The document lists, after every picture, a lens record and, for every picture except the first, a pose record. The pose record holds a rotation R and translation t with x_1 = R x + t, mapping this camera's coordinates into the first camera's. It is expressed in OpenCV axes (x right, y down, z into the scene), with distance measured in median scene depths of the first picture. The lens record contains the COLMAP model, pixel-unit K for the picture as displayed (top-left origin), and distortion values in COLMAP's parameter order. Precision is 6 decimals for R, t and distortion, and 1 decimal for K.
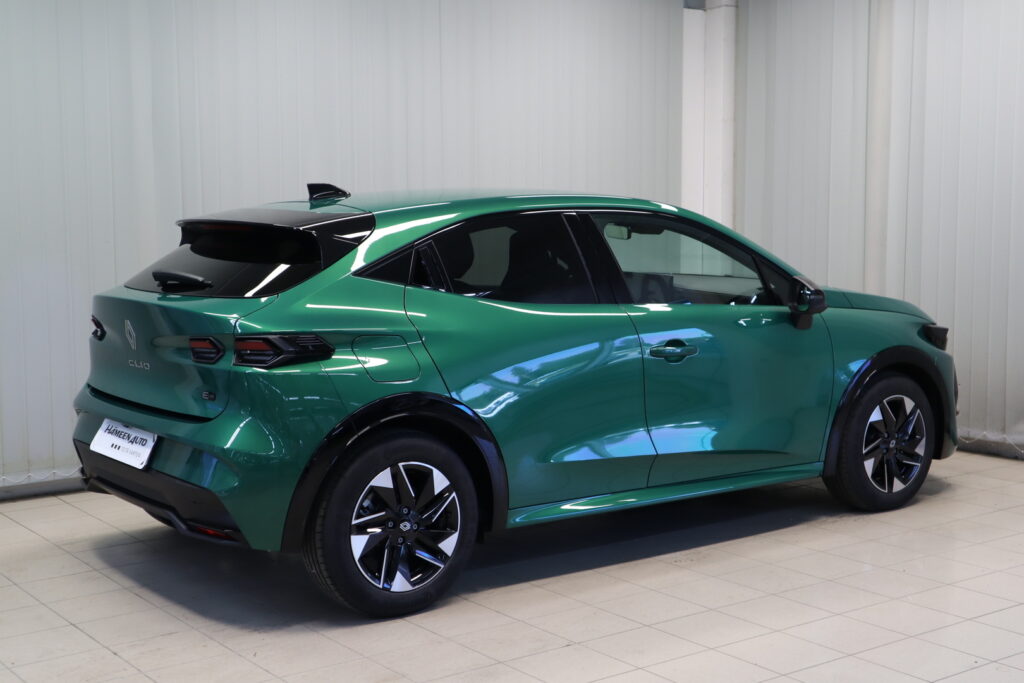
lens RADIAL K [[1404.9, 0, 512.0], [0, 1404.9, 341.5], [0, 0, 1]] dist [0.027547, 0.016052]
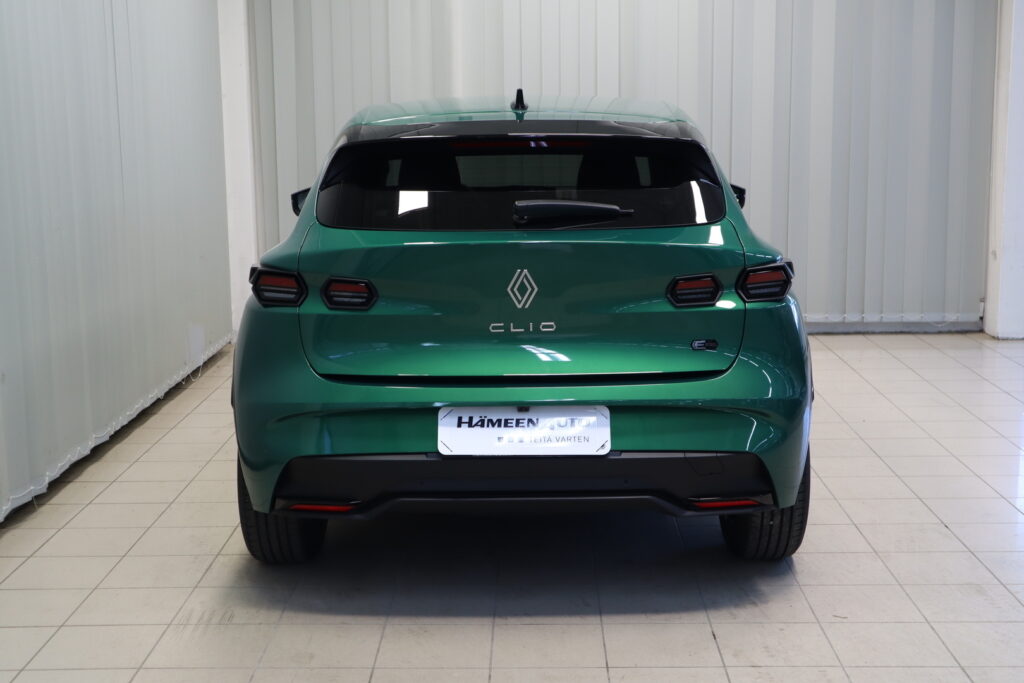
lens RADIAL K [[1404.9, 0, 512.0], [0, 1404.9, 341.5], [0, 0, 1]] dist [0.027547, 0.016052]
pose [[0.606044, -0.136667, 0.783603, -0.893283], [0.093082, 0.990546, 0.100769, -0.054959], [-0.789966, 0.011869, 0.613035, 0.556267]]
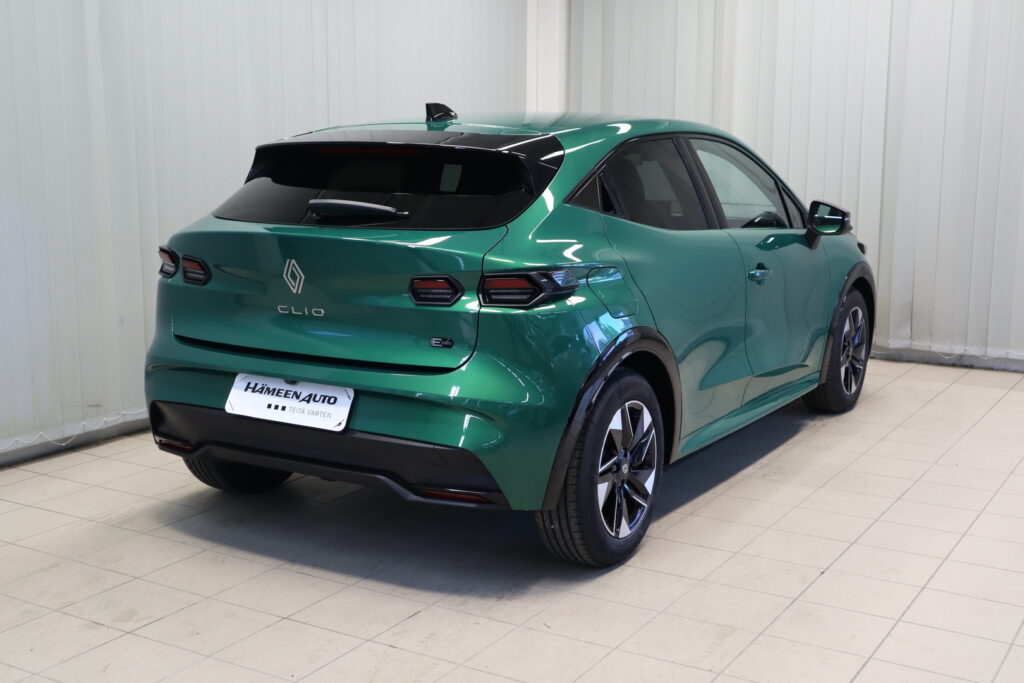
lens RADIAL K [[1238.6, 0, 512.0], [0, 1238.6, 341.5], [0, 0, 1]] dist [0.011858, 0.028549]
pose [[0.925651, -0.054627, 0.374414, -0.444294], [0.031157, 0.997167, 0.068458, -0.013088], [-0.377093, -0.051702, 0.924731, 0.256559]]
